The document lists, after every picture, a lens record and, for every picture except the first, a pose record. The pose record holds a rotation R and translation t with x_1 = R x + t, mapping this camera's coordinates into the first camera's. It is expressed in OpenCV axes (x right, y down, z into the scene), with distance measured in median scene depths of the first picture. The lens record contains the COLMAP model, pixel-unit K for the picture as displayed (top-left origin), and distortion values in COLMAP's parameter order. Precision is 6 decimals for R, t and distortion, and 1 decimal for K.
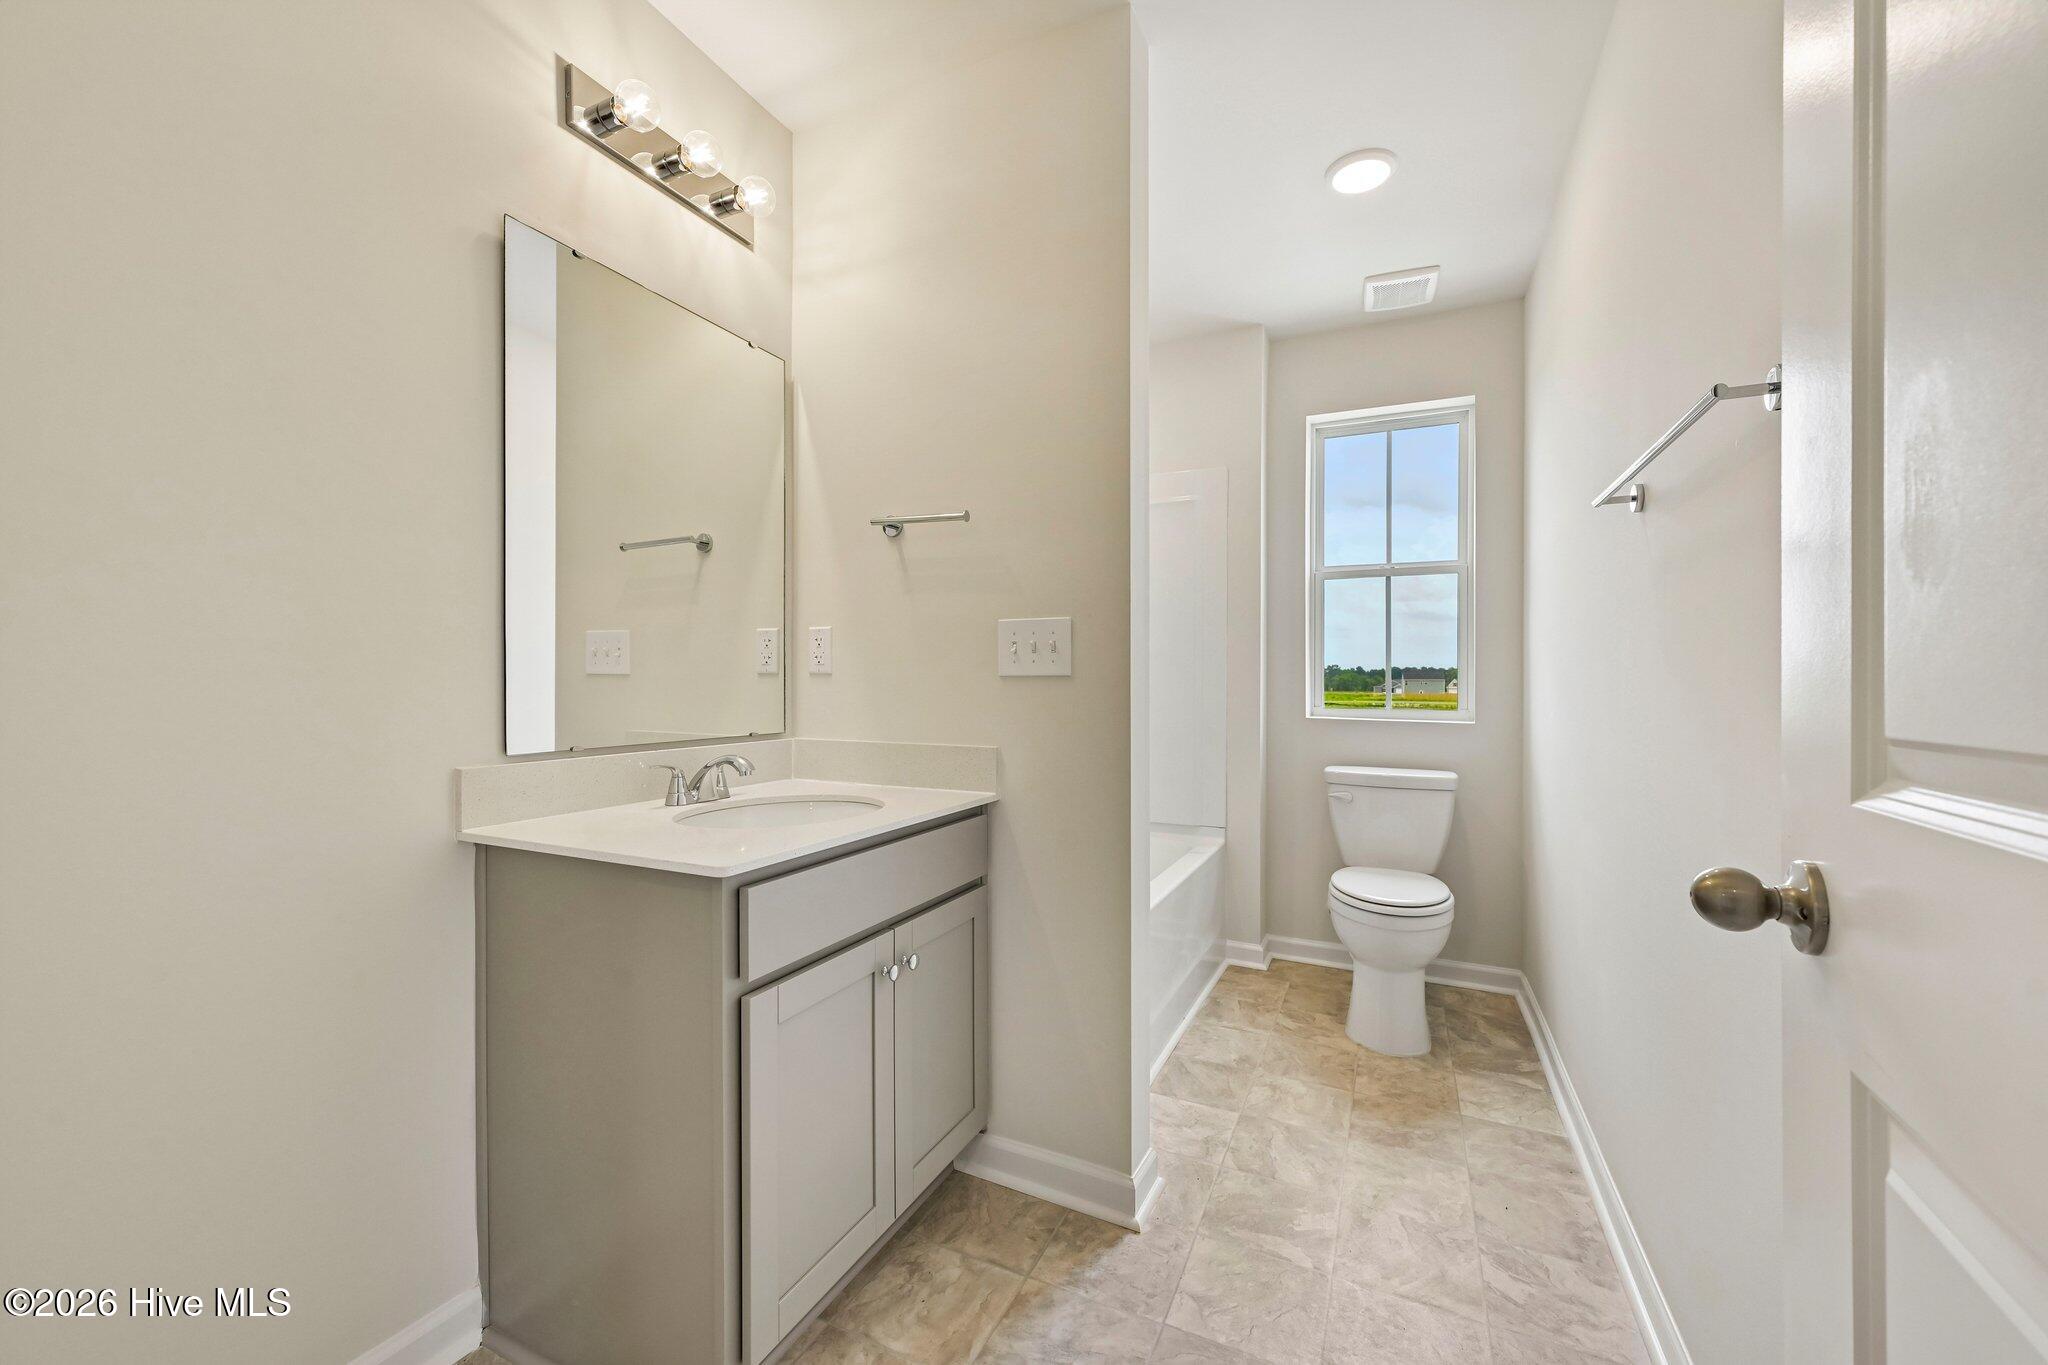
lens RADIAL K [[816.1, 0, 1005.7], [0, 816.1, 688.2], [0, 0, 1]] dist [-0.001052, -0.000431]
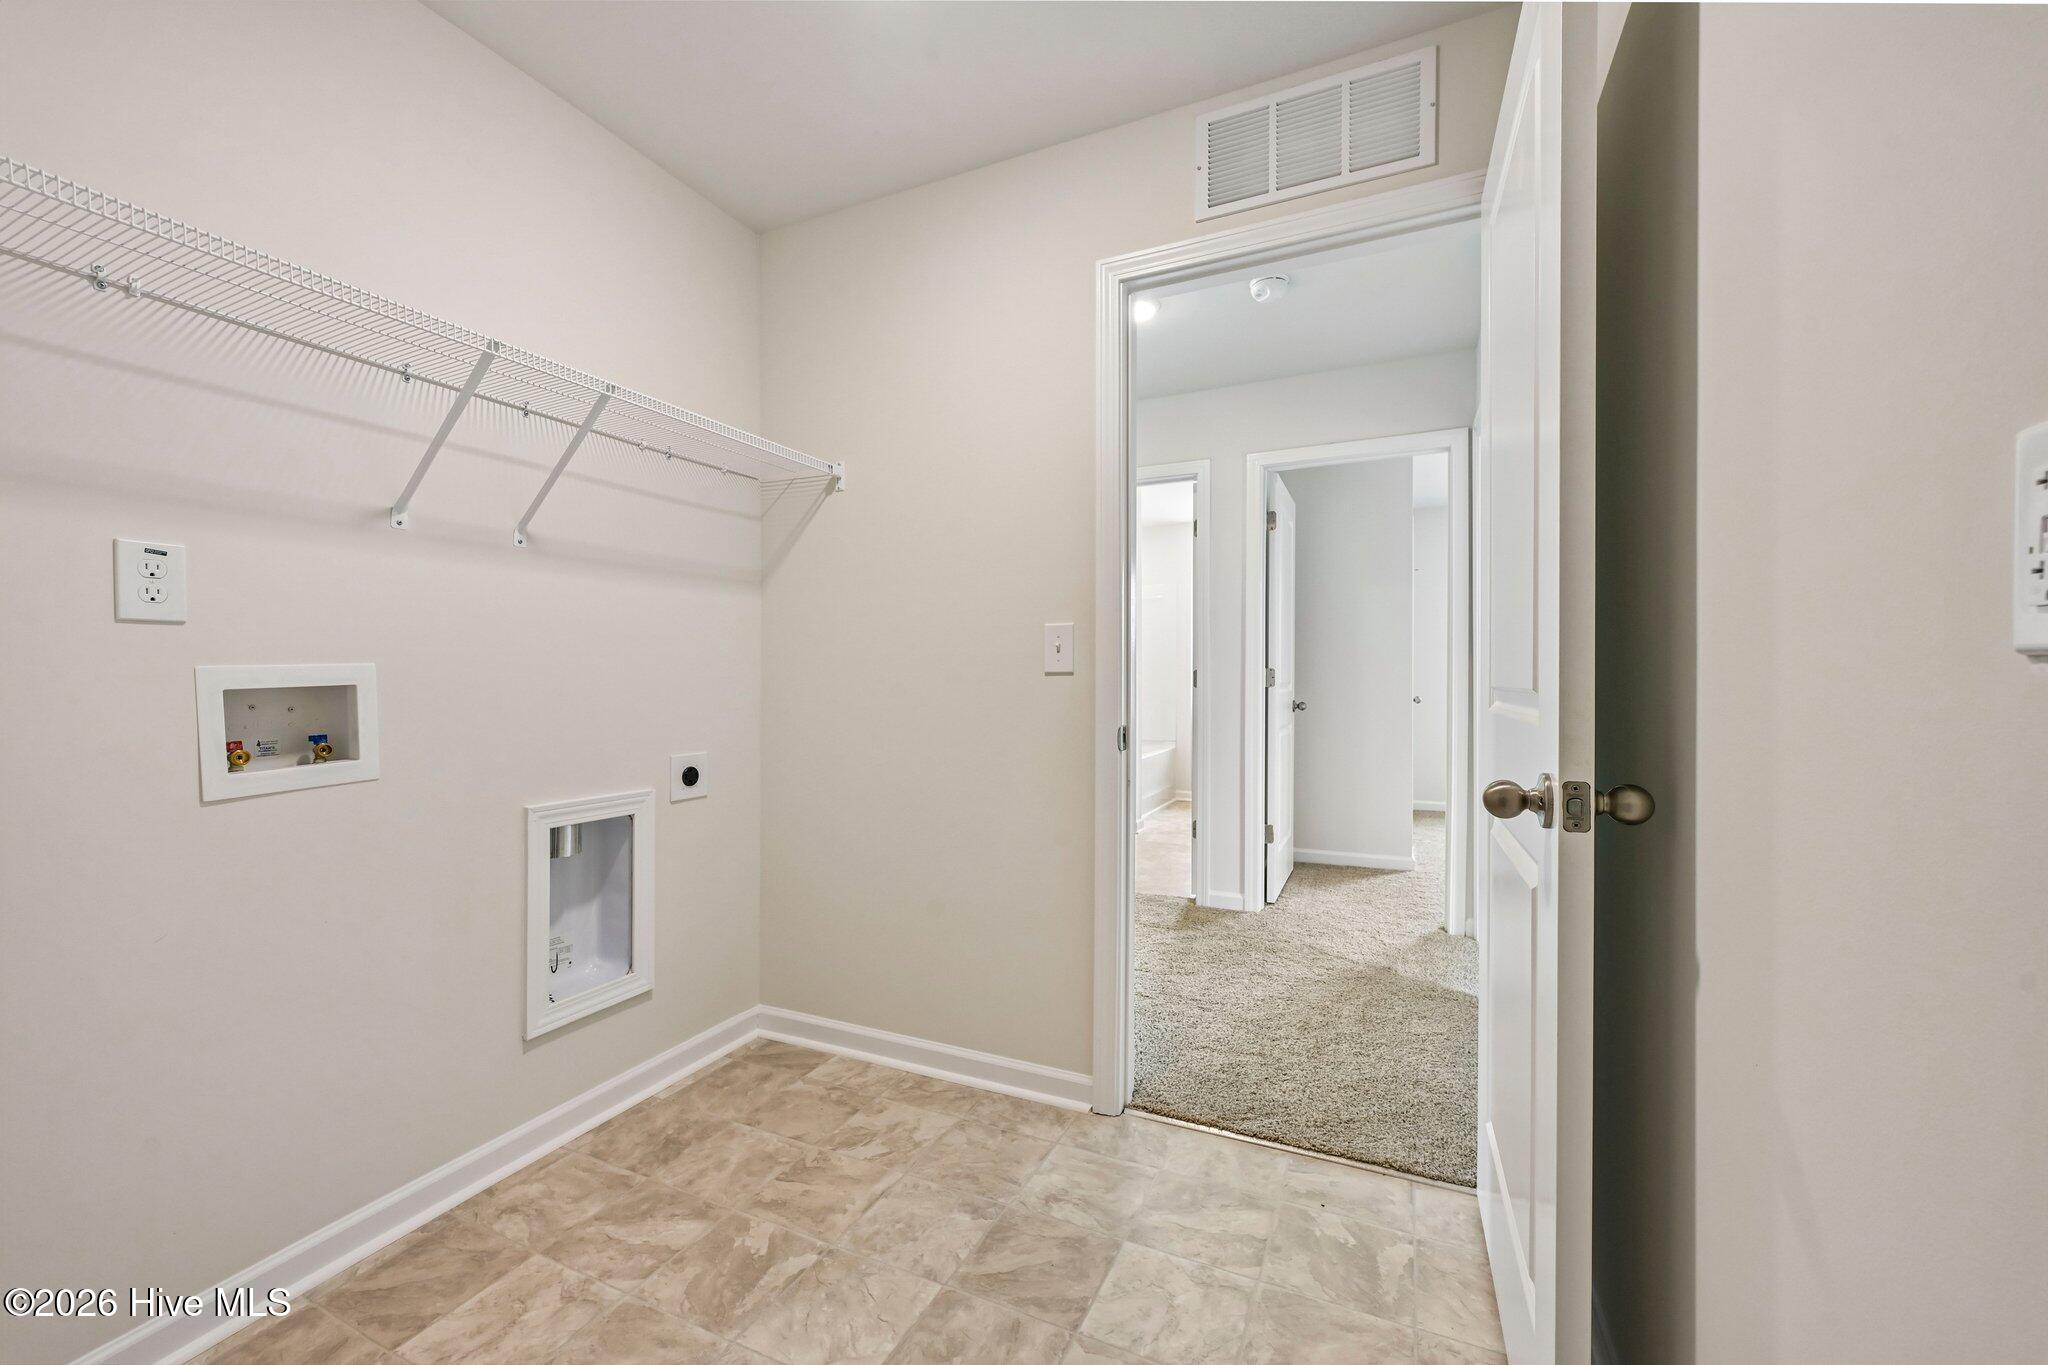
lens RADIAL K [[816.1, 0, 984.7], [0, 816.1, 683.5], [0, 0, 1]] dist [-0.001052, -0.000431]
pose [[-0.010137, -0.007695, 0.999919, -0.602661], [0.006161, 0.999951, 0.007758, -0.022702], [-0.999930, 0.006239, -0.010089, 1.406560]]
